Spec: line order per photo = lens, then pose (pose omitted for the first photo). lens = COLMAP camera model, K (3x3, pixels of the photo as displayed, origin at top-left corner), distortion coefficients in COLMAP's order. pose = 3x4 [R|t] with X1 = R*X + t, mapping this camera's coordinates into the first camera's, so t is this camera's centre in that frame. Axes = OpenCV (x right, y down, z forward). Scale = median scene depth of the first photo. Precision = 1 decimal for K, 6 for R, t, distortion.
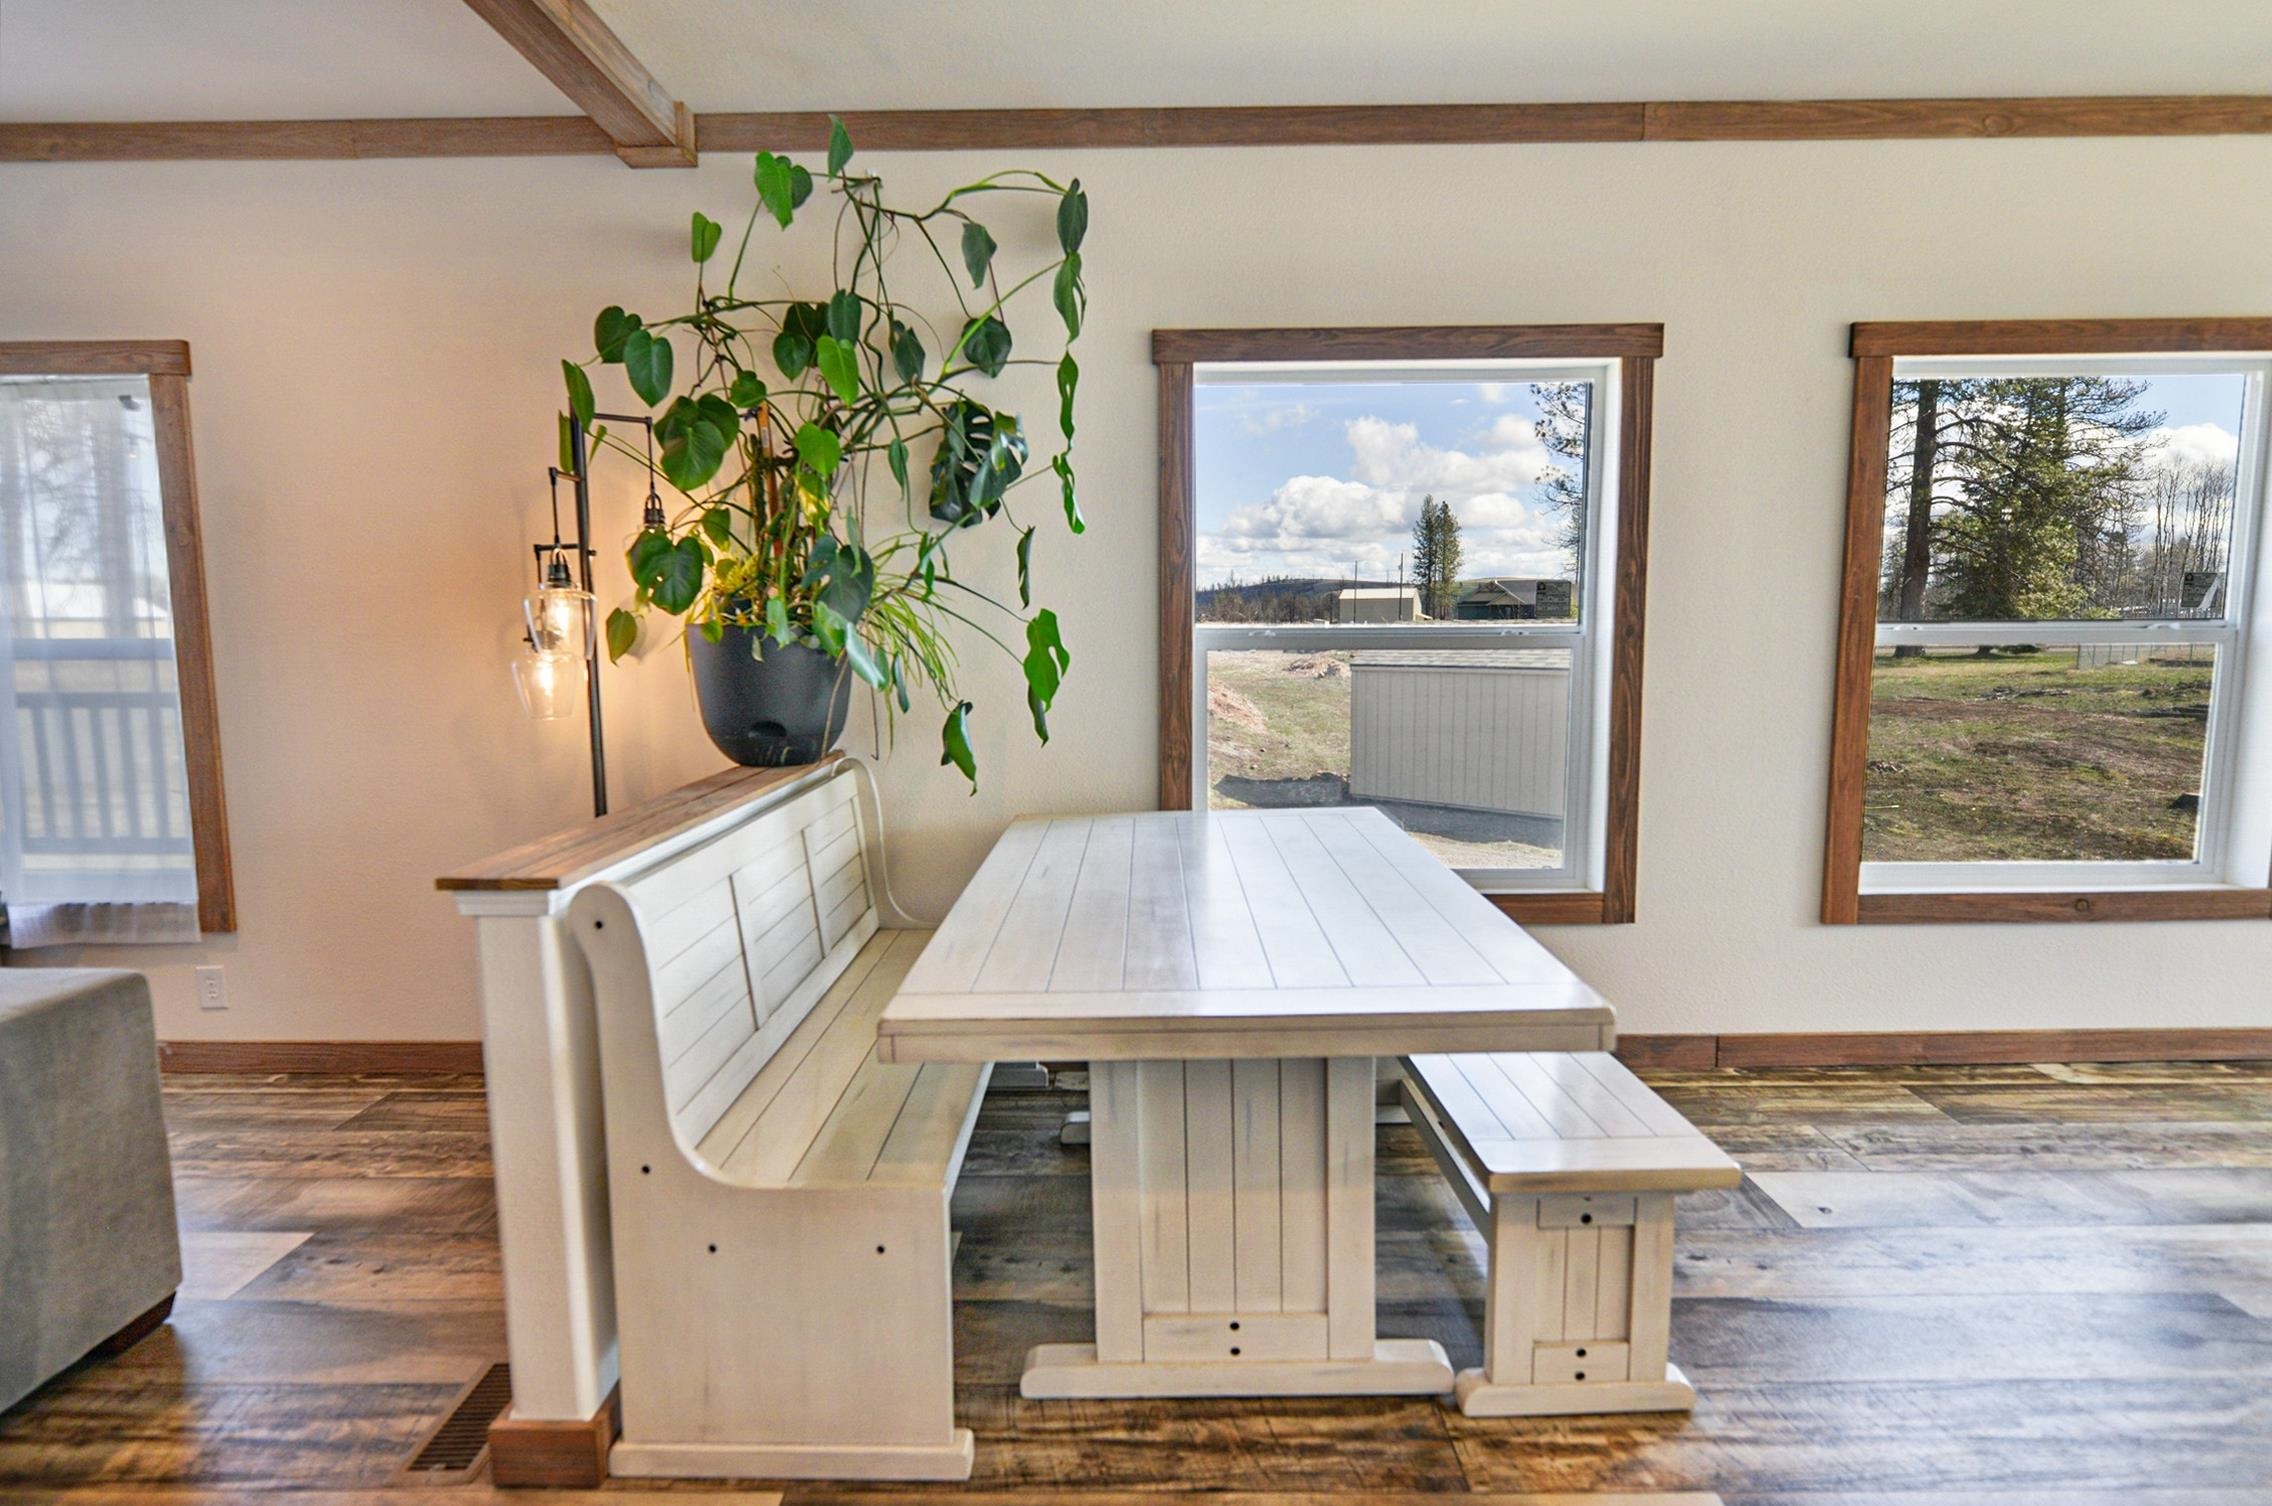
lens RADIAL K [[1115.7, 0, 1123.0], [0, 1115.7, 738.4], [0, 0, 1]] dist [0.005274, -0.000240]
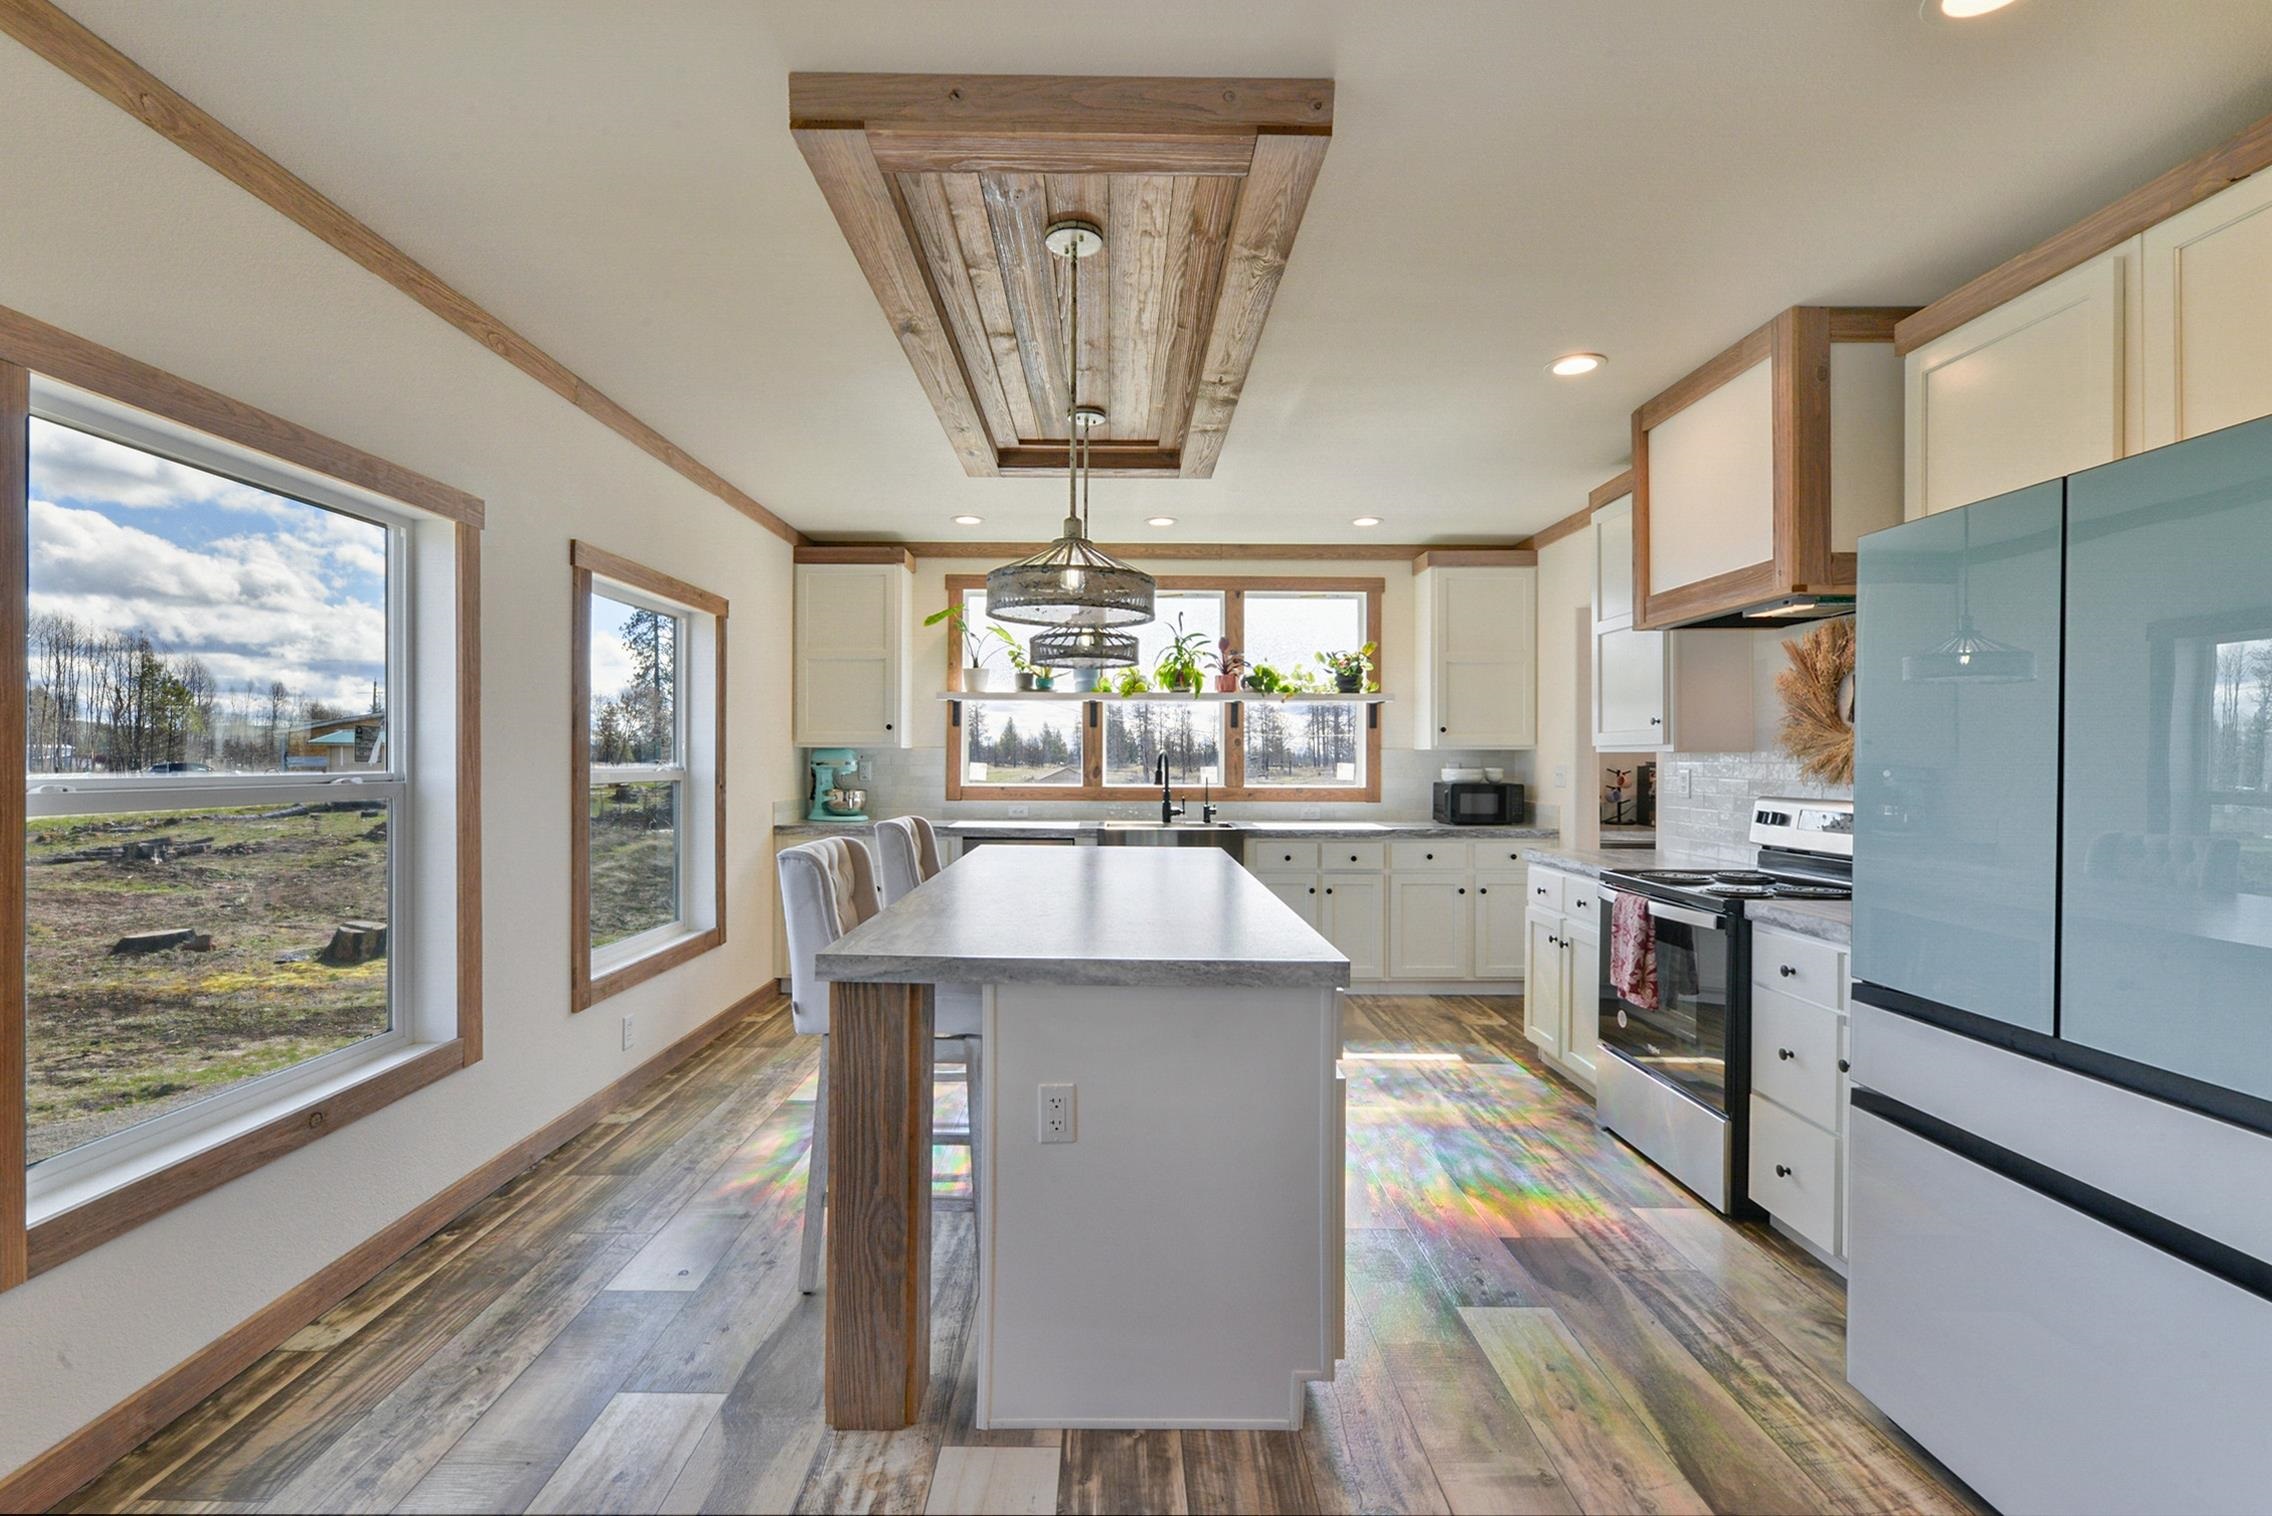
lens RADIAL K [[992.4, 0, 1127.3], [0, 992.4, 755.5], [0, 0, 1]] dist [-0.005736, -0.001833]
pose [[-0.029829, 0.012792, 0.999473, 0.111089], [0.101528, 0.994785, -0.009702, -0.050050], [-0.994385, 0.101185, -0.030973, 0.403855]]
